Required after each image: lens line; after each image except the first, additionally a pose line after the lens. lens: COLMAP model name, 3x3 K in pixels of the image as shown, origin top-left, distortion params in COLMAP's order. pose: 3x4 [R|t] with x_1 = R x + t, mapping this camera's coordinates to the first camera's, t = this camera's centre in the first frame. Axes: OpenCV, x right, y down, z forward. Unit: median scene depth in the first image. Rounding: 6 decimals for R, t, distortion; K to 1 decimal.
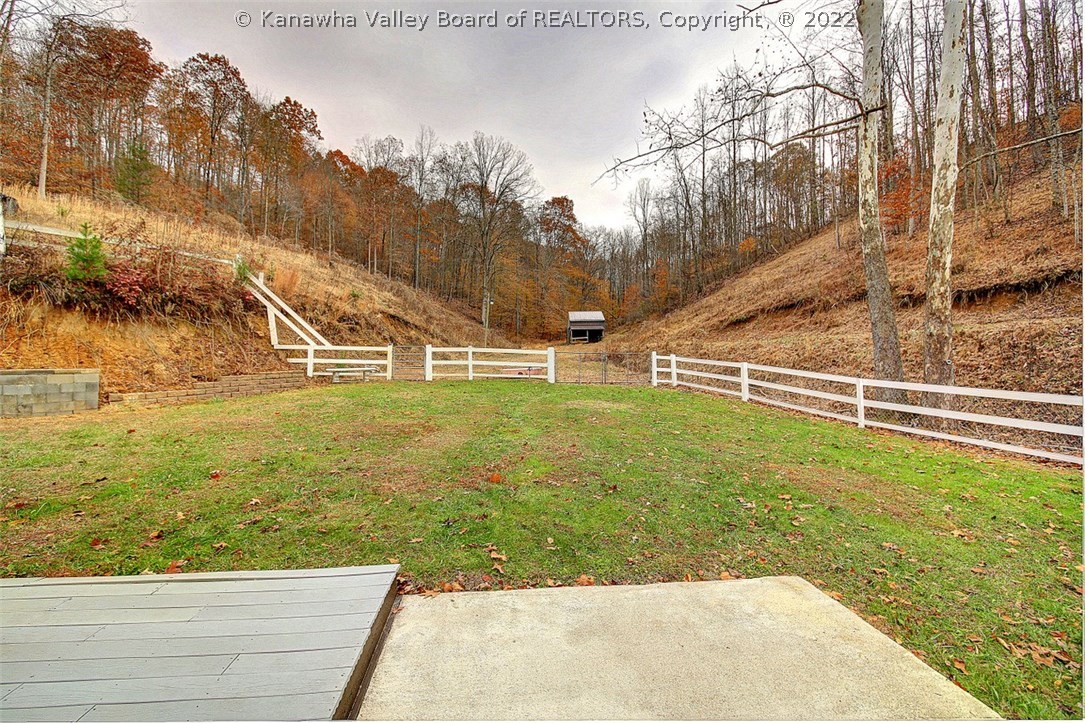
lens RADIAL K [[427.2, 0, 551.9], [0, 427.2, 360.0], [0, 0, 1]] dist [-0.021820, -0.002478]
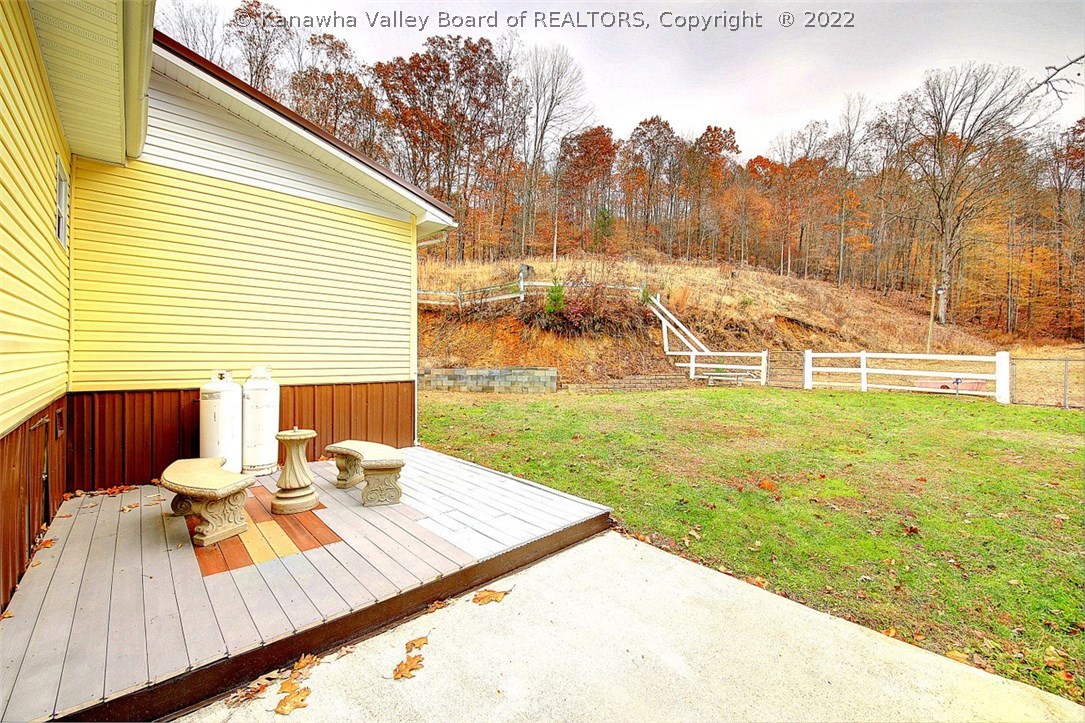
lens RADIAL K [[427.2, 0, 536.7], [0, 427.2, 361.6], [0, 0, 1]] dist [-0.021820, -0.002478]
pose [[0.574617, 0.010277, -0.818358, 0.111583], [-0.016808, 0.999858, 0.000755, -0.001395], [0.818250, 0.013322, 0.574709, -0.006394]]
